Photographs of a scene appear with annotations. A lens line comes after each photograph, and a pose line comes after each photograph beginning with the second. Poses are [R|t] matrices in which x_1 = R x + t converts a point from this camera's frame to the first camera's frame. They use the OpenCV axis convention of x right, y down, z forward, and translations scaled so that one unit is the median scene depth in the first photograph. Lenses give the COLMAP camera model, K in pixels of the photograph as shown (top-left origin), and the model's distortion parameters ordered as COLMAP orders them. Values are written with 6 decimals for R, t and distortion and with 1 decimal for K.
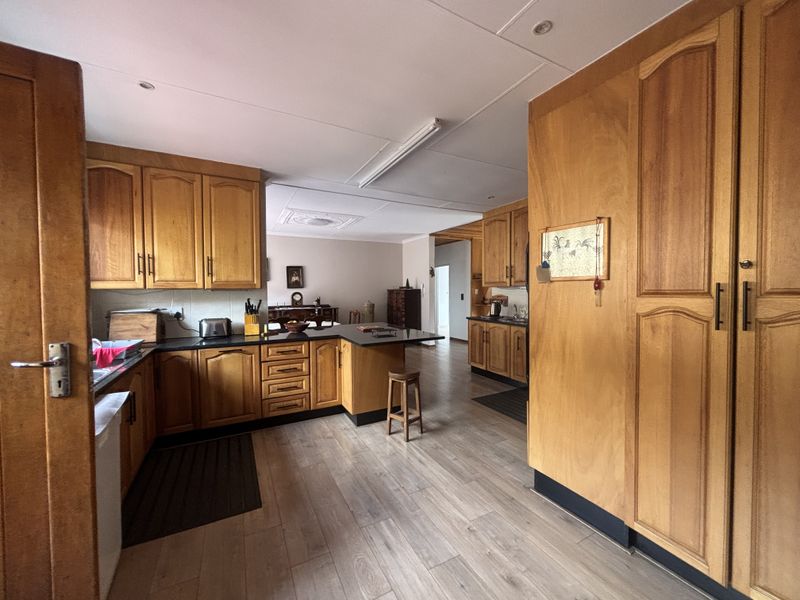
lens RADIAL K [[323.0, 0, 401.3], [0, 323.0, 297.3], [0, 0, 1]] dist [0.000283, -0.000034]
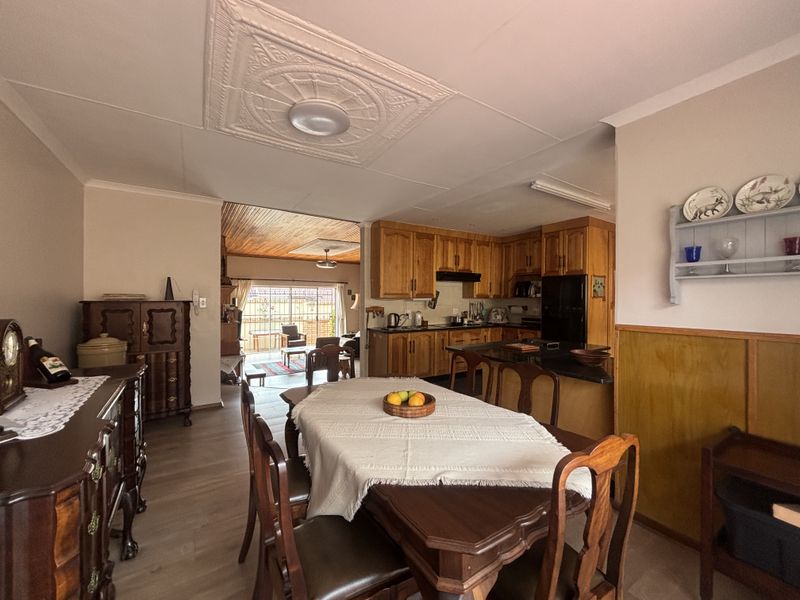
lens RADIAL K [[323.0, 0, 401.3], [0, 323.0, 297.3], [0, 0, 1]] dist [0.000283, -0.000034]
pose [[-0.085935, 0.009847, 0.996252, -1.047057], [0.028553, 0.999565, -0.007417, -0.039116], [-0.995892, 0.027809, -0.086179, 1.547399]]
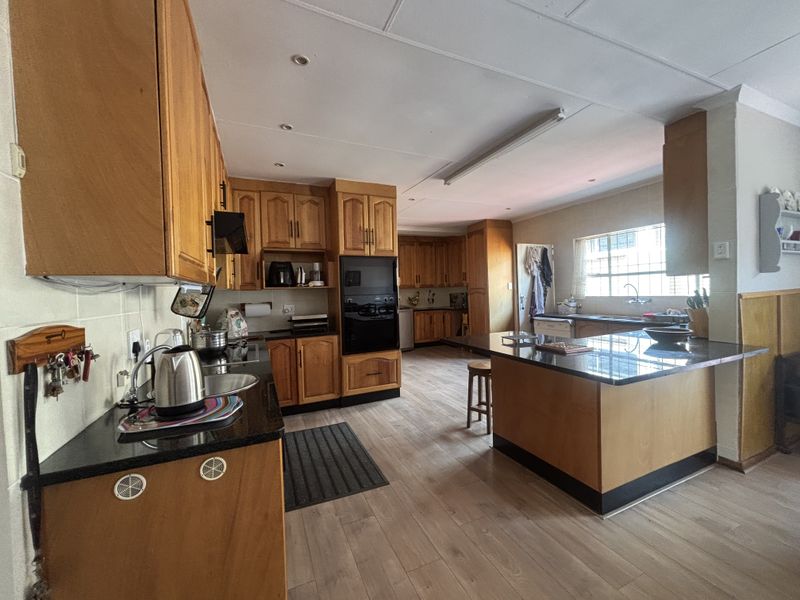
lens RADIAL K [[323.0, 0, 401.3], [0, 323.0, 297.3], [0, 0, 1]] dist [0.000283, -0.000034]
pose [[-0.997045, 0.040249, 0.065434, 0.169337], [0.043406, 0.997925, 0.047564, -0.035120], [-0.063383, 0.050264, -0.996723, 1.784299]]
